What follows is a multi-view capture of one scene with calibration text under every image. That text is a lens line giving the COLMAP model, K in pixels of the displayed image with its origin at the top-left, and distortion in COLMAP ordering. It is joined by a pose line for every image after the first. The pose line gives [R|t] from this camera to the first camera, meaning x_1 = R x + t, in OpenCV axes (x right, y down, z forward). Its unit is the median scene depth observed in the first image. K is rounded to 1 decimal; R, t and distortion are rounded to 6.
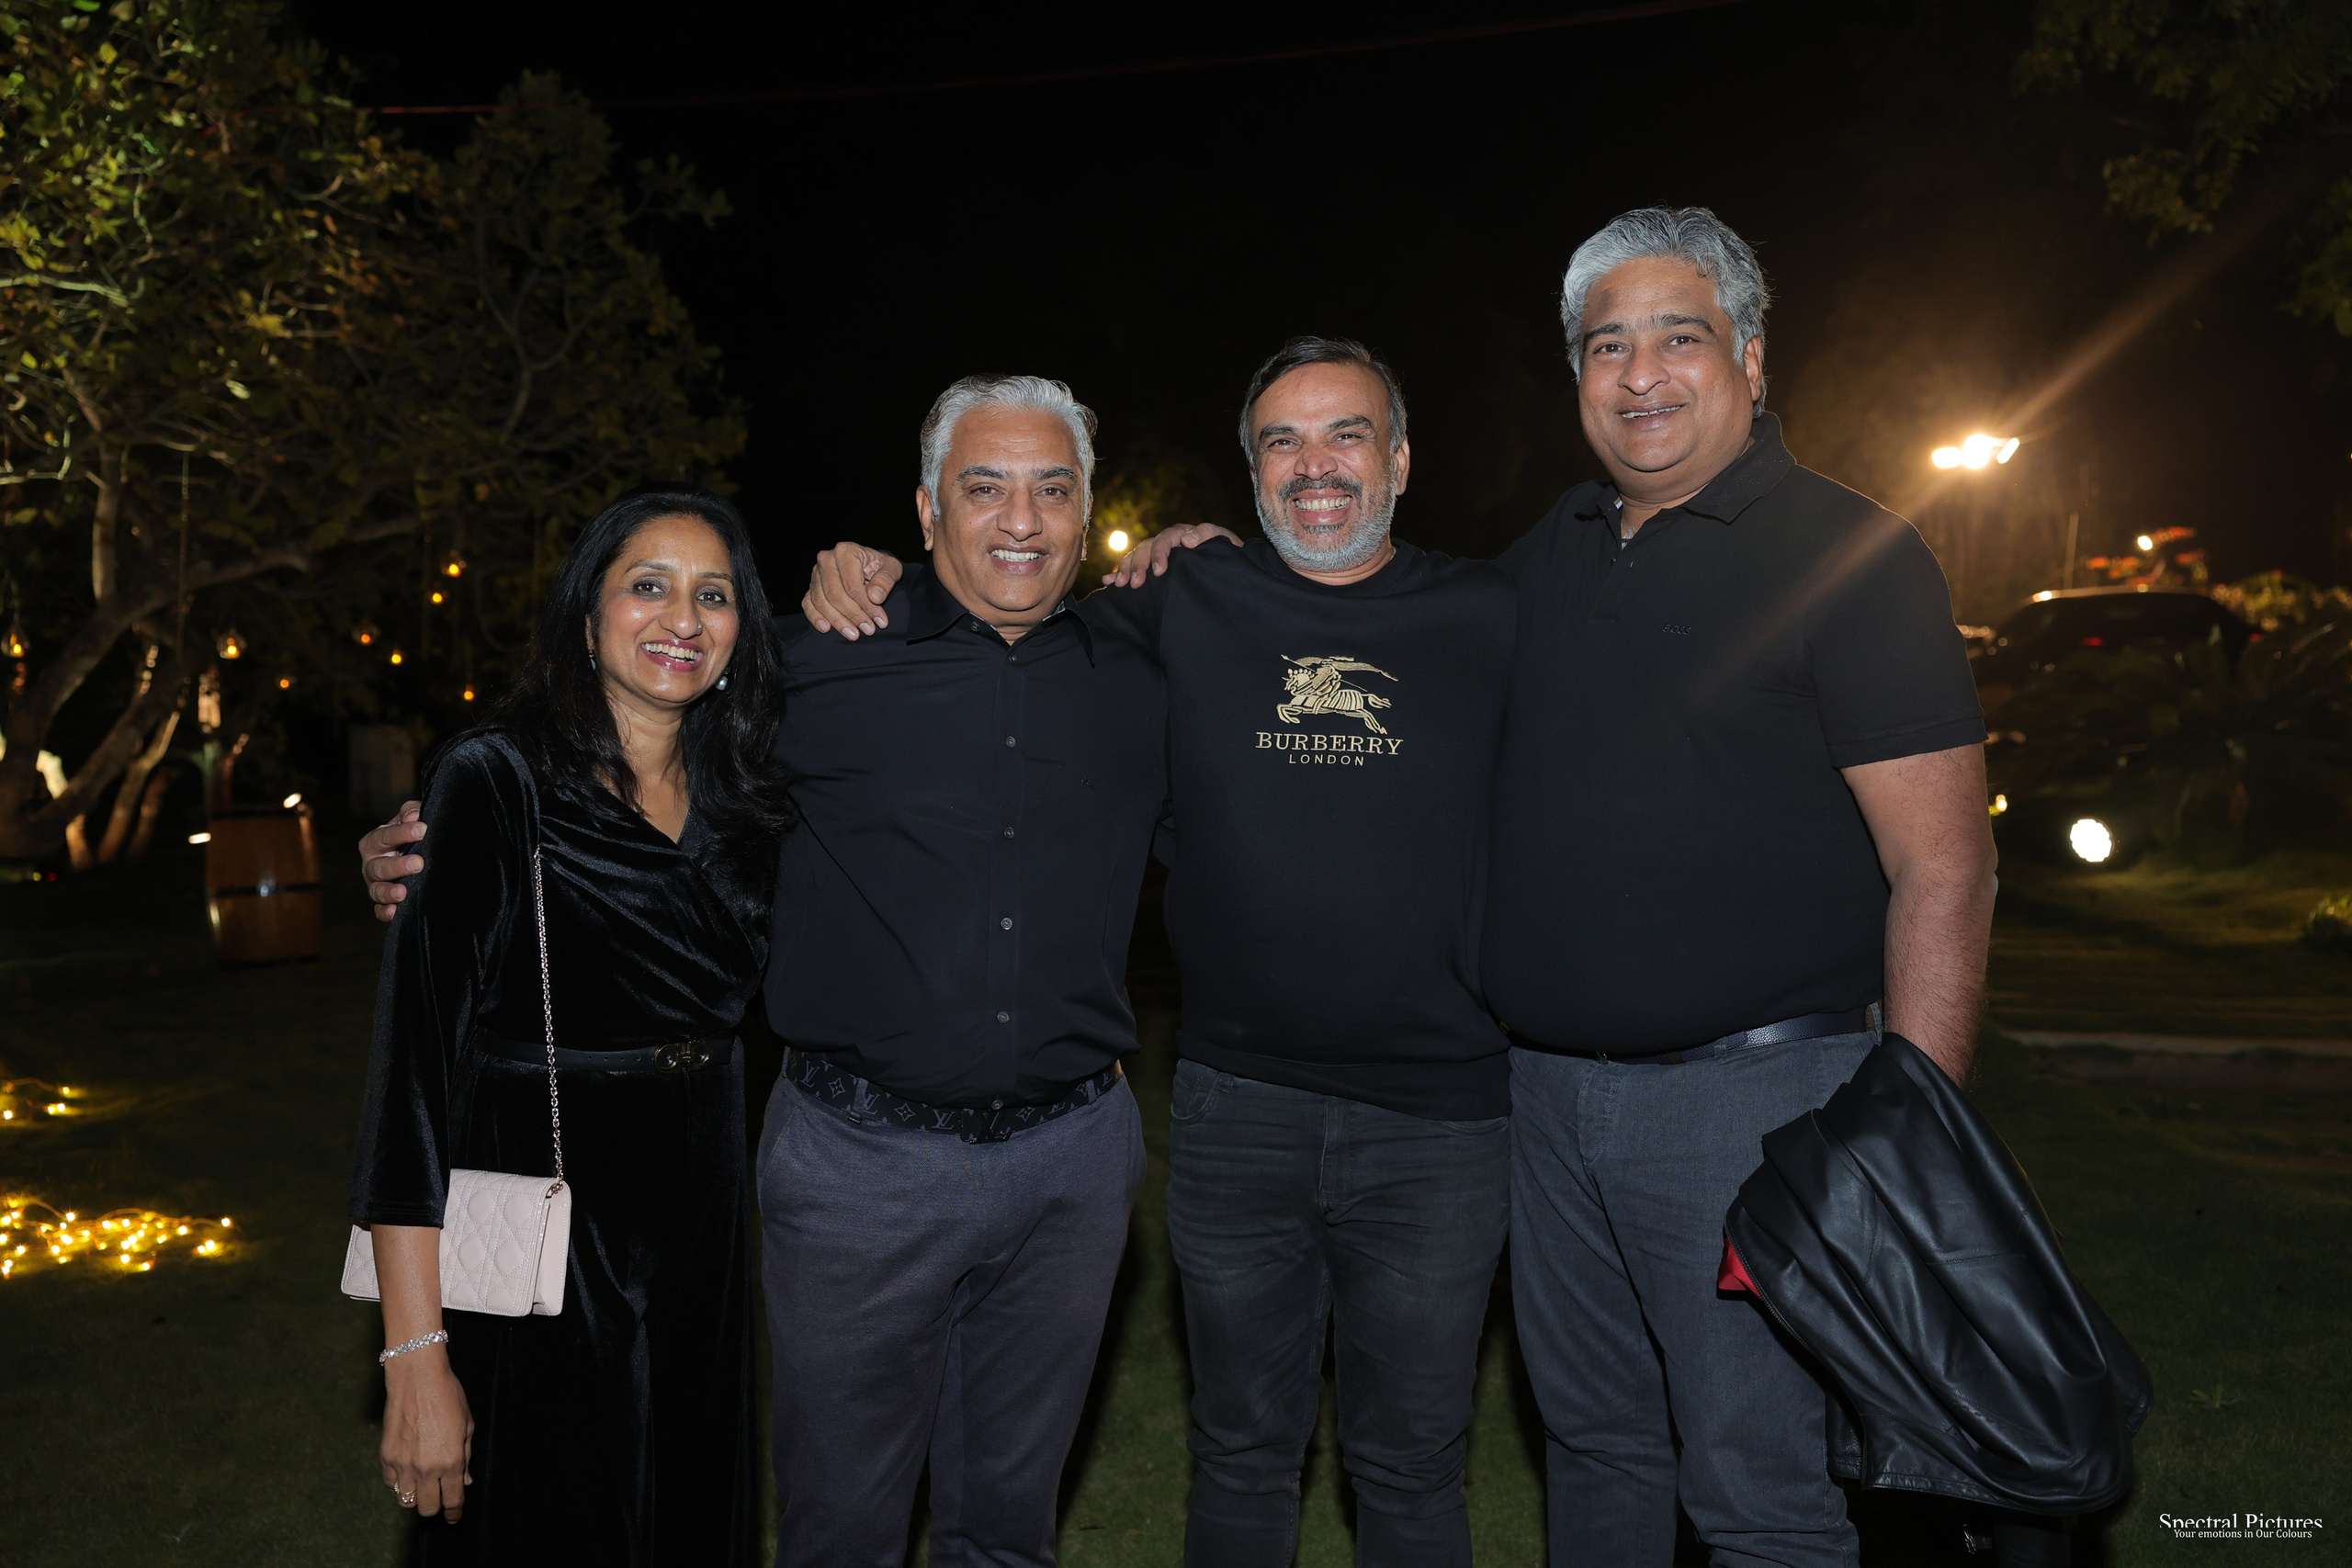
lens RADIAL K [[1973.8, 0, 1167.5], [0, 1973.8, 779.3], [0, 0, 1]] dist [-0.003271, -0.016176]
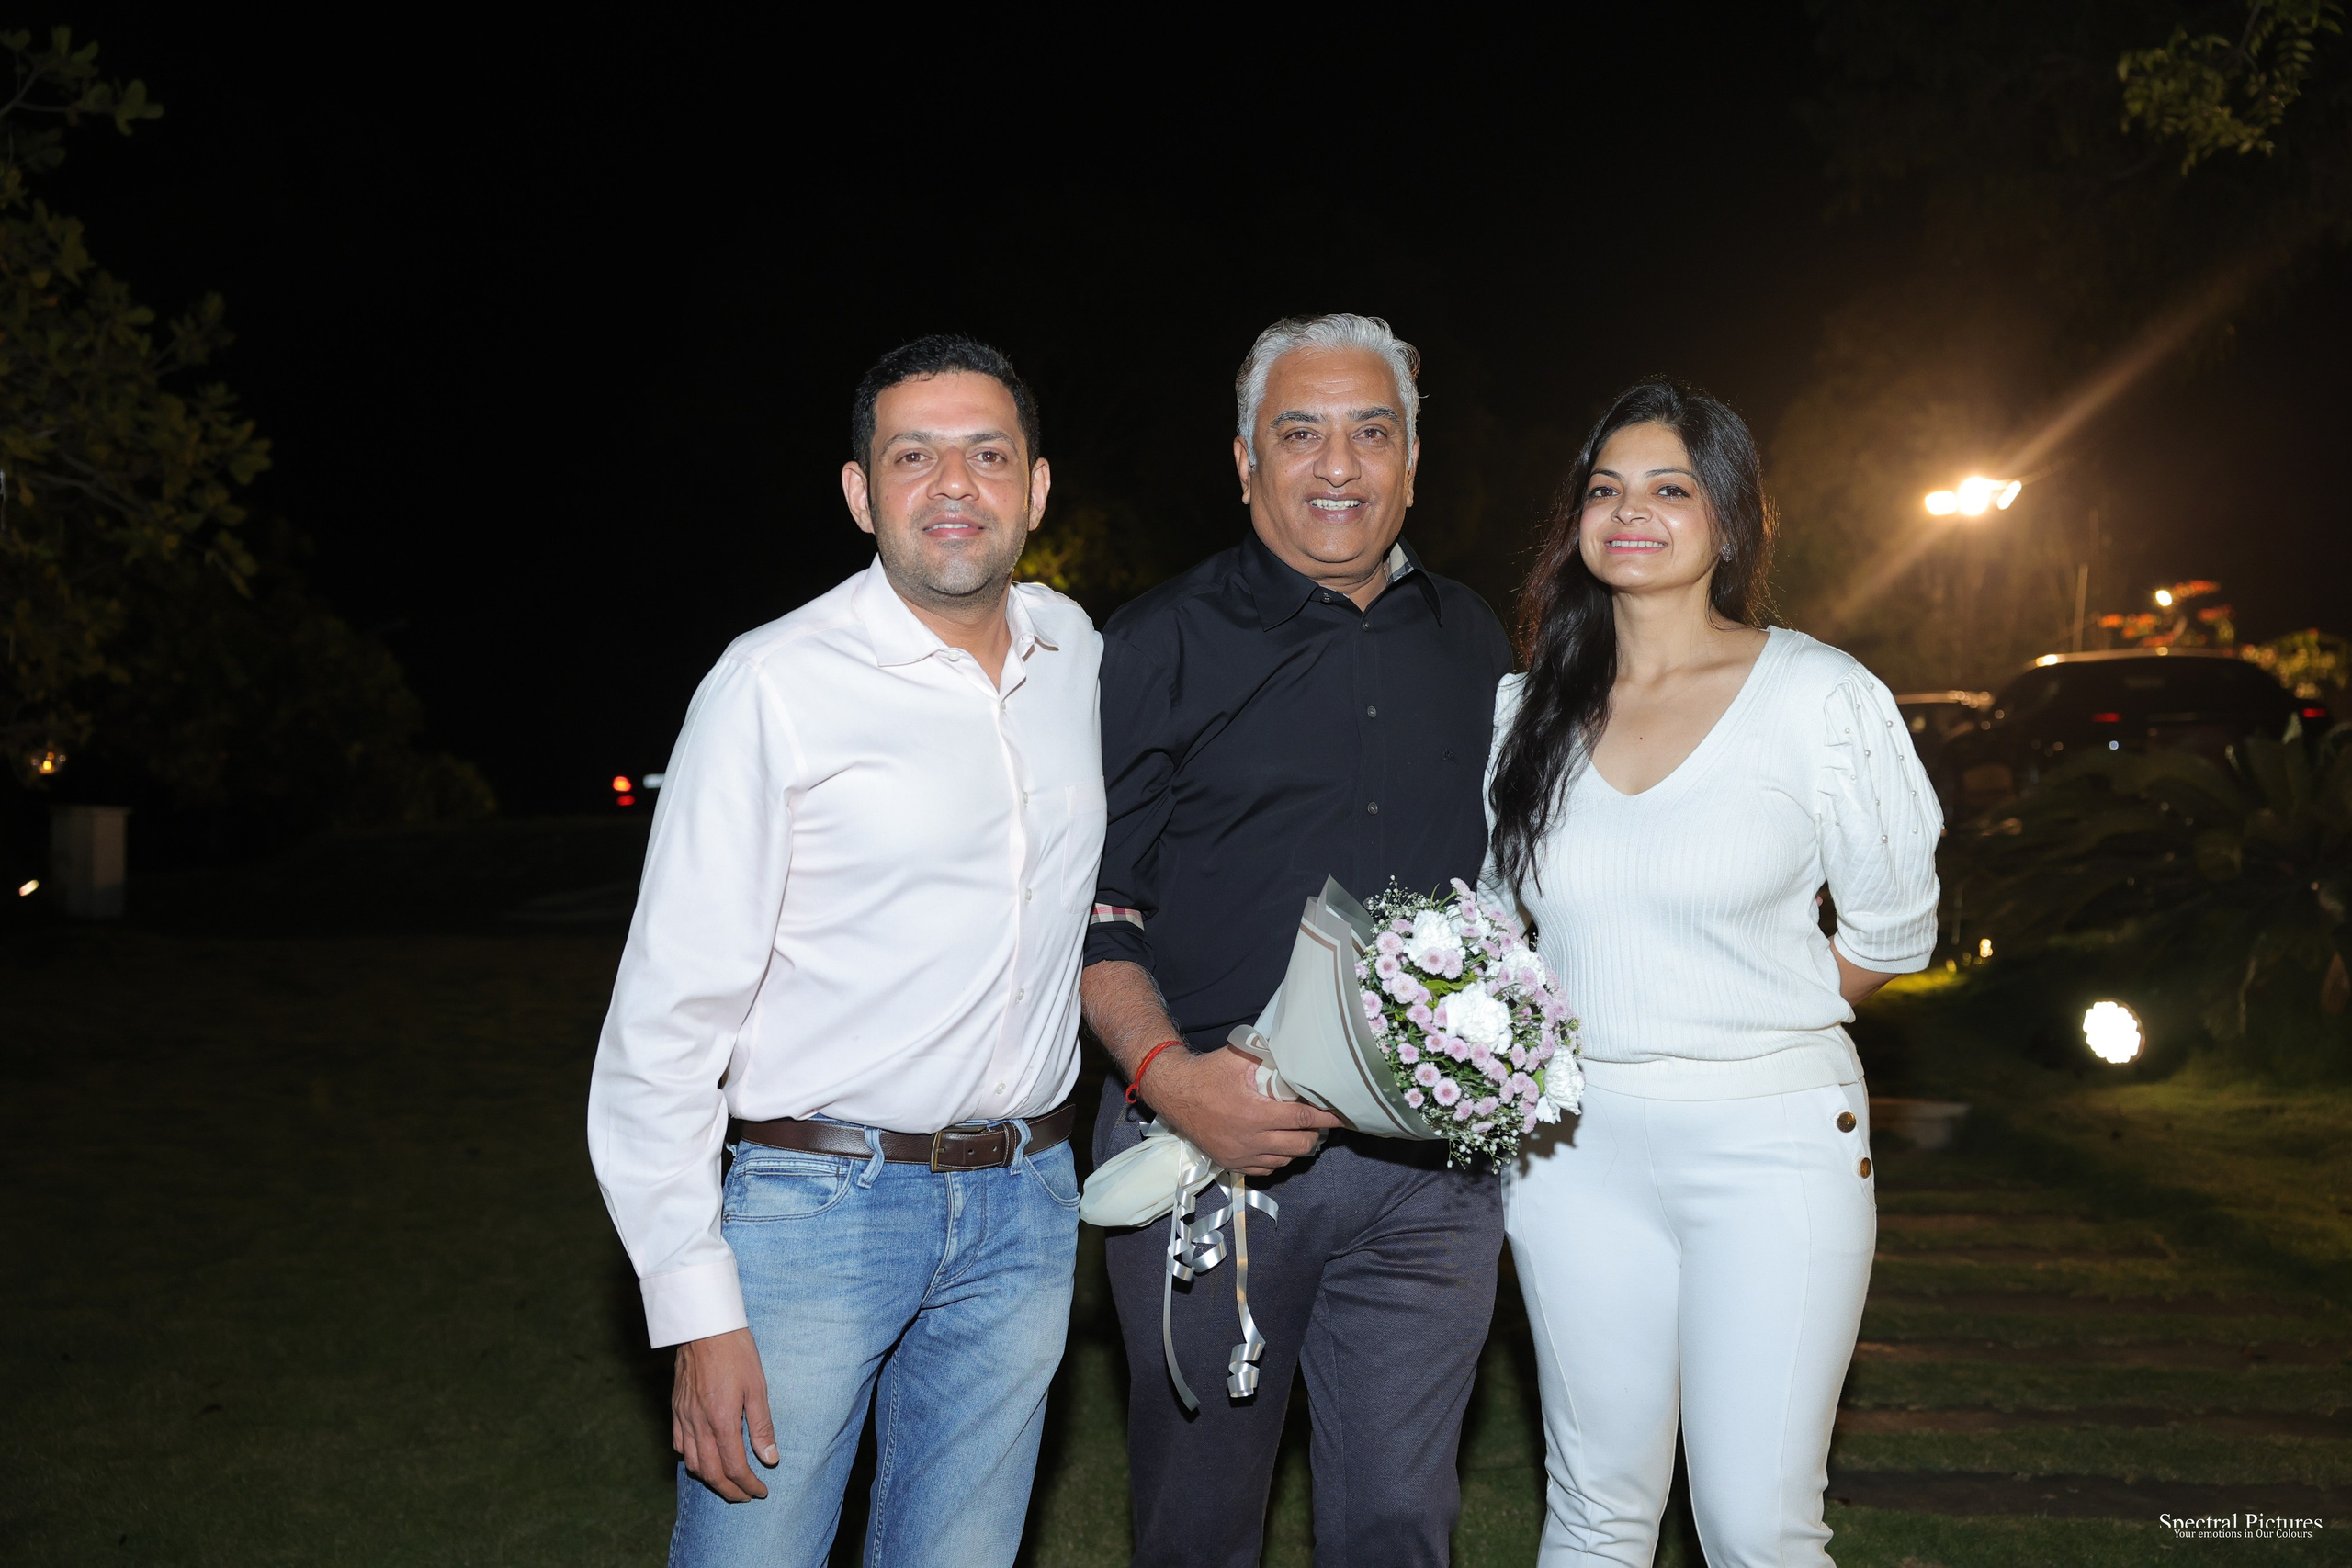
lens RADIAL K [[2053.9, 0, 1186.0], [0, 2053.9, 787.8], [0, 0, 1]] dist [-0.010955, 0.014608]
pose [[0.999850, 0.000526, 0.017337, 0.044089], [-0.000058, 0.999636, -0.026993, -0.010538], [-0.017345, 0.026988, 0.999485, 0.095400]]
